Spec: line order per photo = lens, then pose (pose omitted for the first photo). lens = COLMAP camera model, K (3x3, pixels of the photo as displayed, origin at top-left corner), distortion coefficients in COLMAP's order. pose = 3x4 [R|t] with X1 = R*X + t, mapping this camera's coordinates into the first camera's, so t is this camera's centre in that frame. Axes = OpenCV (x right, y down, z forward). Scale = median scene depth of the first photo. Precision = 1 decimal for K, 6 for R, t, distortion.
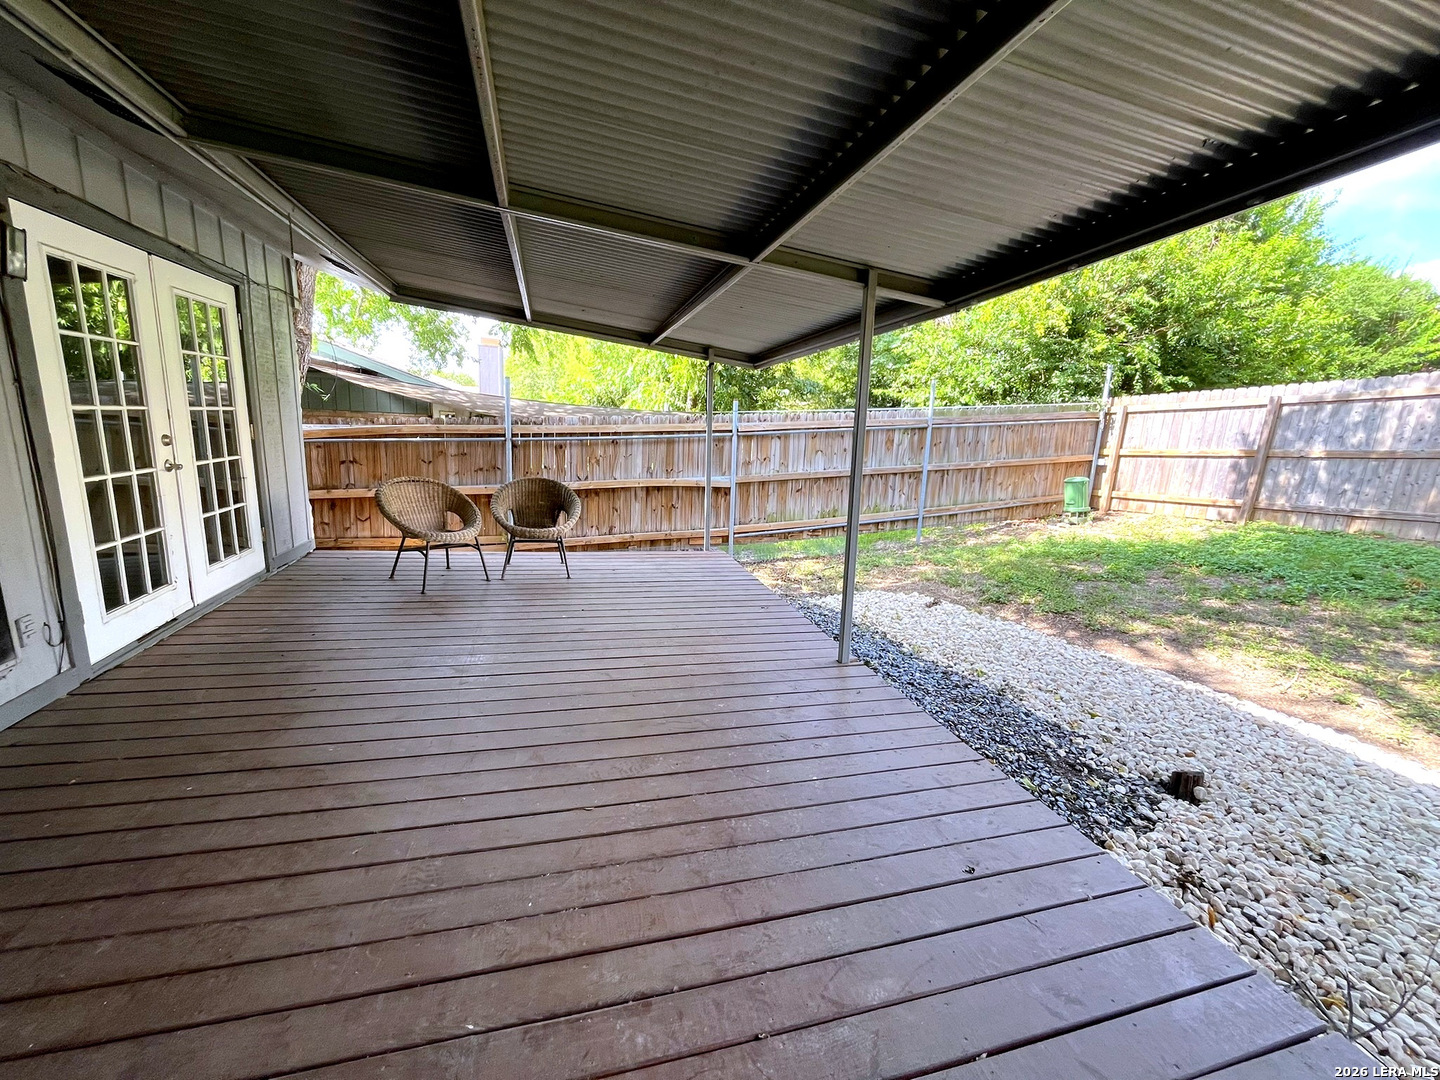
lens RADIAL K [[579.4, 0, 730.0], [0, 579.4, 530.9], [0, 0, 1]] dist [-0.002911, 0.000531]
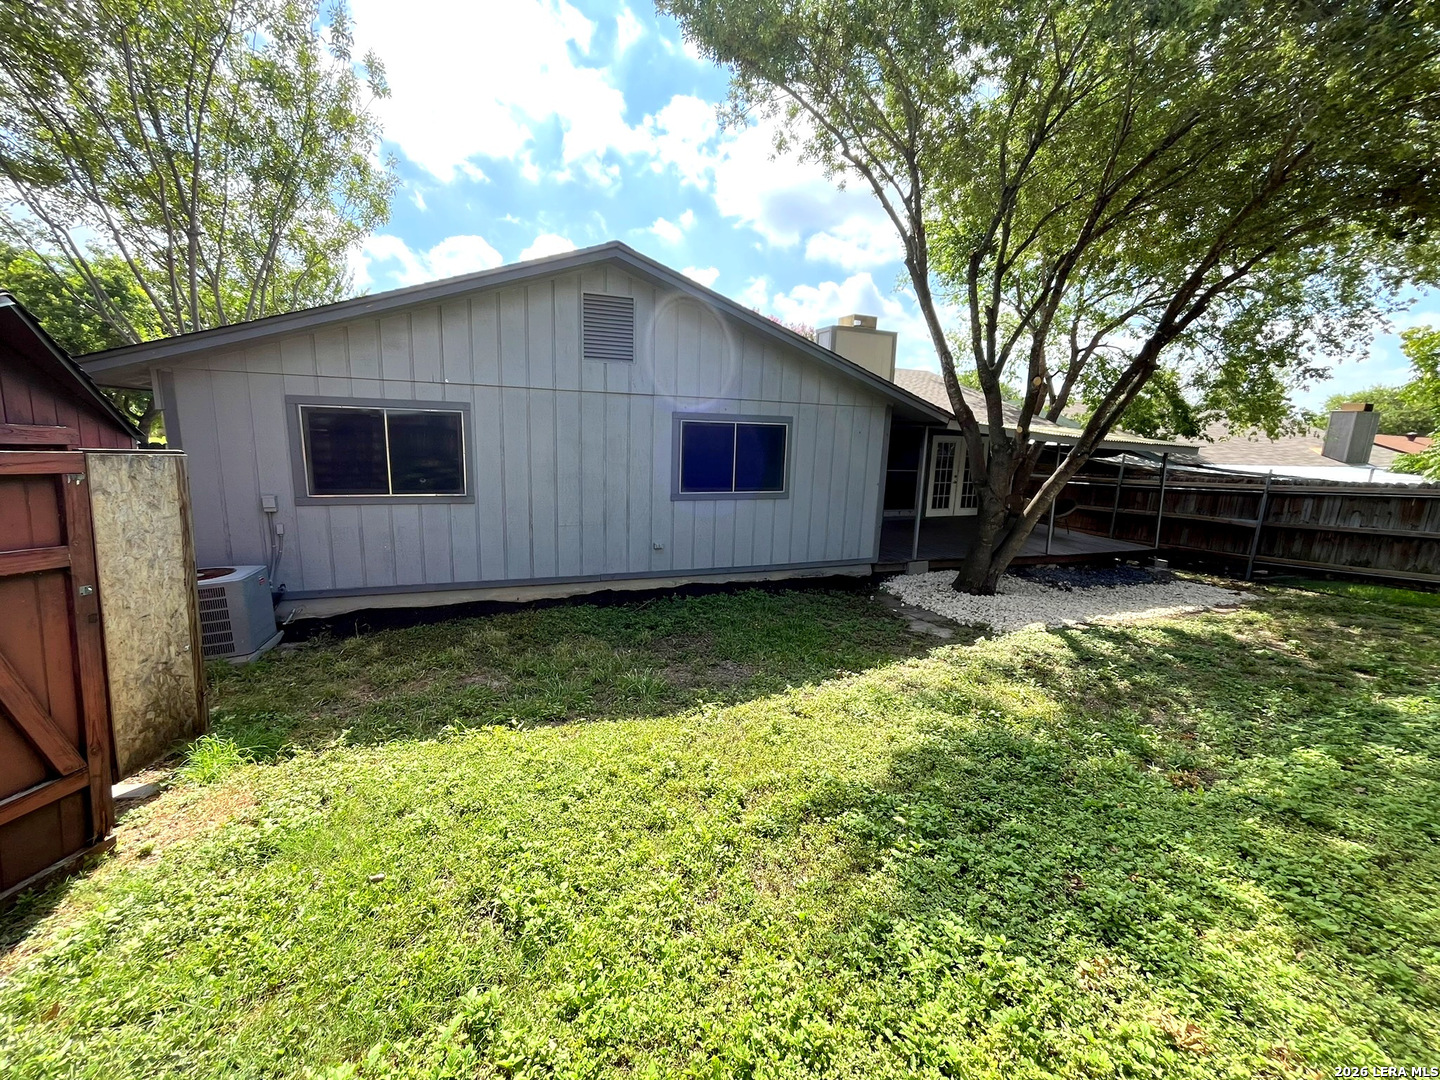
lens RADIAL K [[579.4, 0, 721.7], [0, 579.4, 534.7], [0, 0, 1]] dist [-0.002911, 0.000531]
pose [[0.093280, 0.141347, -0.985556, 1.277368], [-0.213084, 0.969770, 0.118915, 0.050921], [0.972571, 0.198914, 0.120579, -0.462767]]
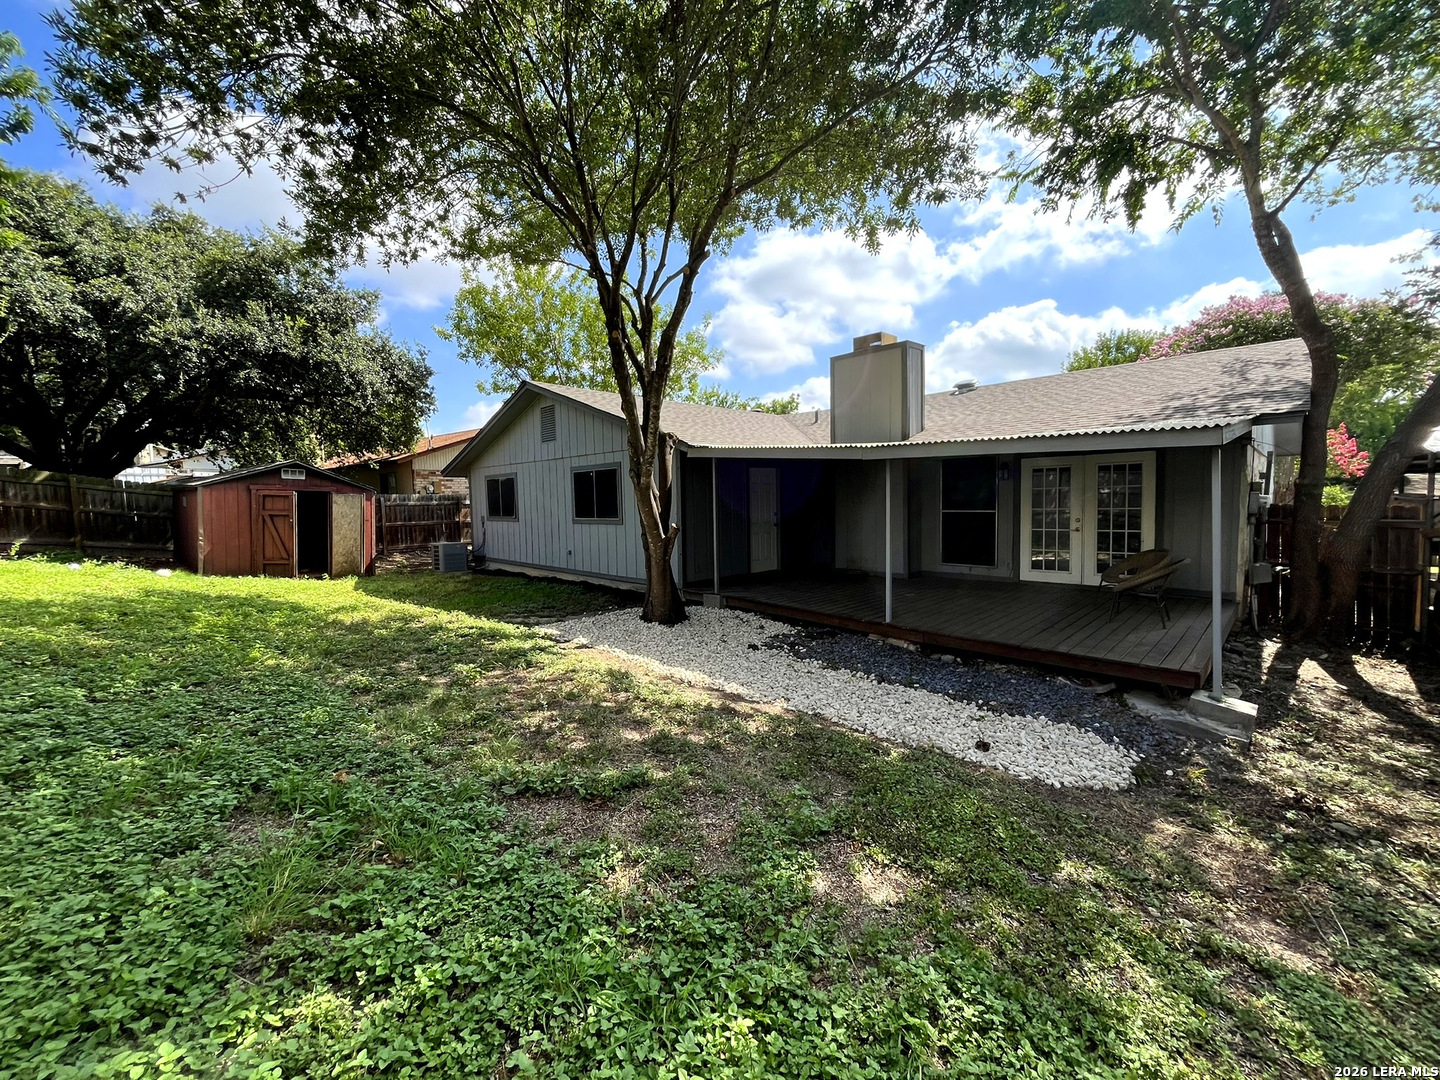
lens RADIAL K [[579.4, 0, 722.5], [0, 579.4, 536.1], [0, 0, 1]] dist [-0.002911, 0.000531]
pose [[-0.874292, 0.006905, -0.485351, 0.710202], [-0.105221, 0.973428, 0.203390, -0.178982], [0.473859, 0.228891, -0.850333, 0.986441]]
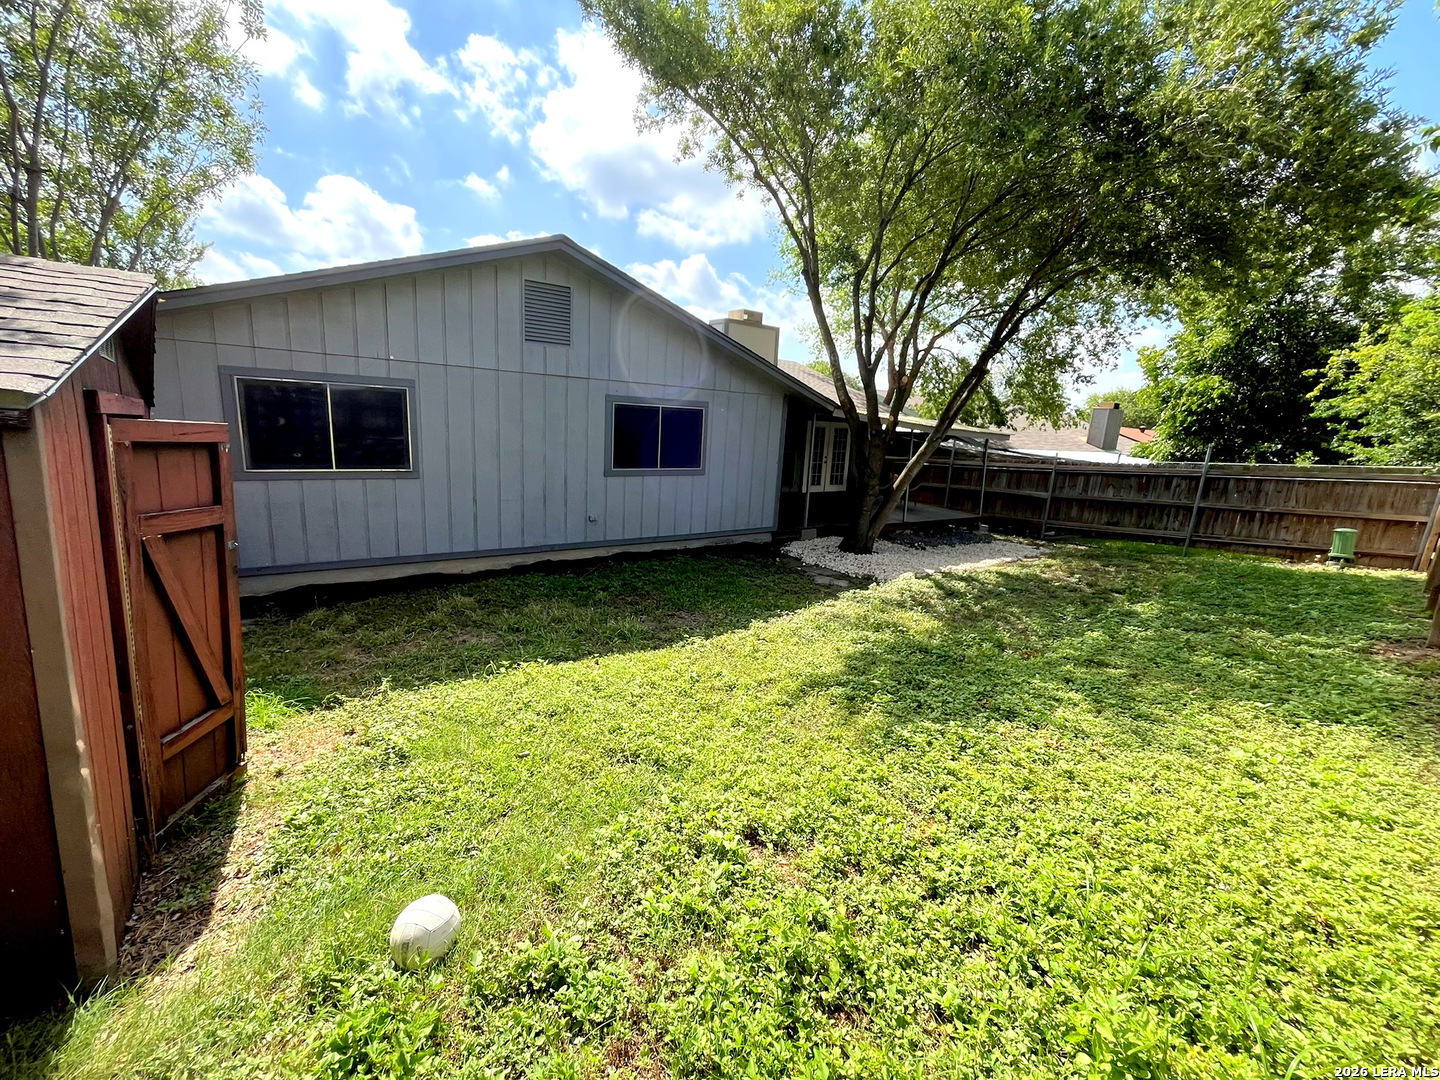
lens RADIAL K [[579.4, 0, 720.2], [0, 579.4, 532.4], [0, 0, 1]] dist [-0.002911, 0.000531]
pose [[0.331655, 0.163719, -0.929086, 1.371881], [-0.218448, 0.971388, 0.093194, 0.082559], [0.917761, 0.172048, 0.357930, -0.602134]]
